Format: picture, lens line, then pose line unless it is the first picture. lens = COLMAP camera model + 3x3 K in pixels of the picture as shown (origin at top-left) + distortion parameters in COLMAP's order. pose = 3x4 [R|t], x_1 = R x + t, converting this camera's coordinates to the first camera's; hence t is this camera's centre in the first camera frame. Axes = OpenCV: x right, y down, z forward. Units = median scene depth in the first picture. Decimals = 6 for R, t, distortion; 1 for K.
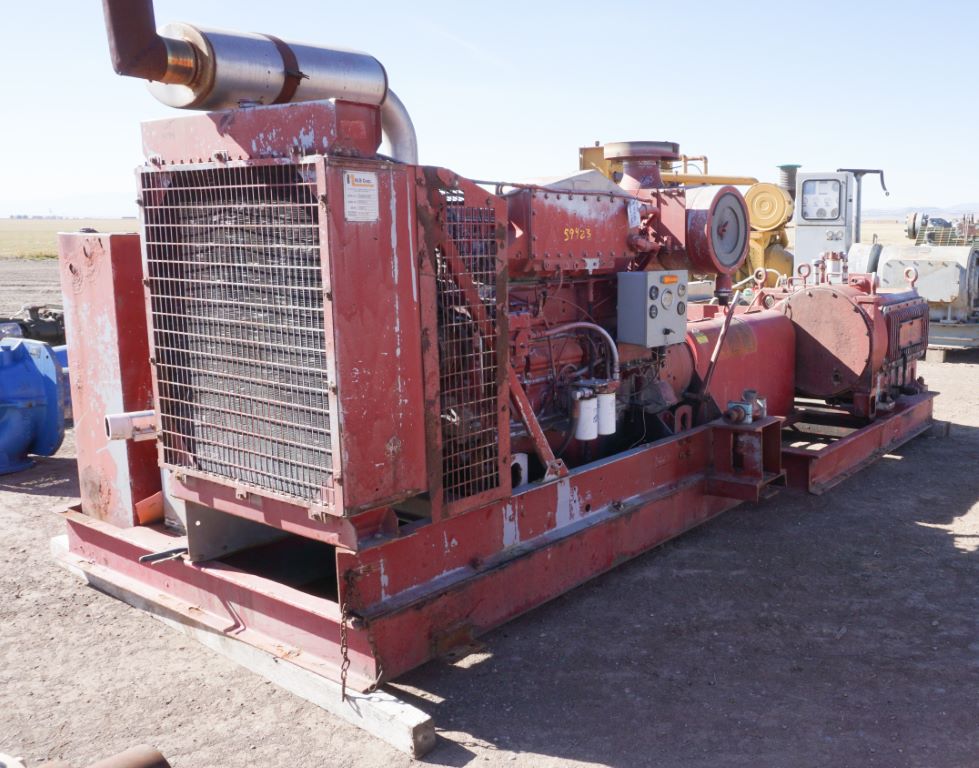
lens RADIAL K [[988.3, 0, 490.5], [0, 988.3, 384.7], [0, 0, 1]] dist [-0.002090, 0.000000]
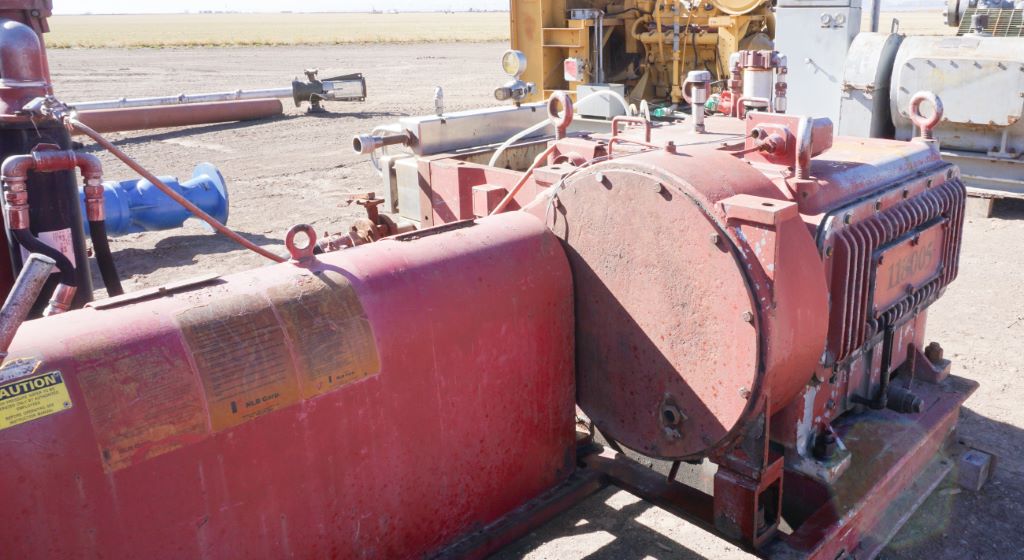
lens RADIAL K [[767.8, 0, 502.1], [0, 767.8, 209.2], [0, 0, 1]] dist [-0.013693, 0.001104]
pose [[0.991164, 0.027194, -0.129825, 0.212081], [-0.016096, 0.996184, 0.085780, -0.068642], [0.131662, -0.082933, 0.987819, 0.475400]]
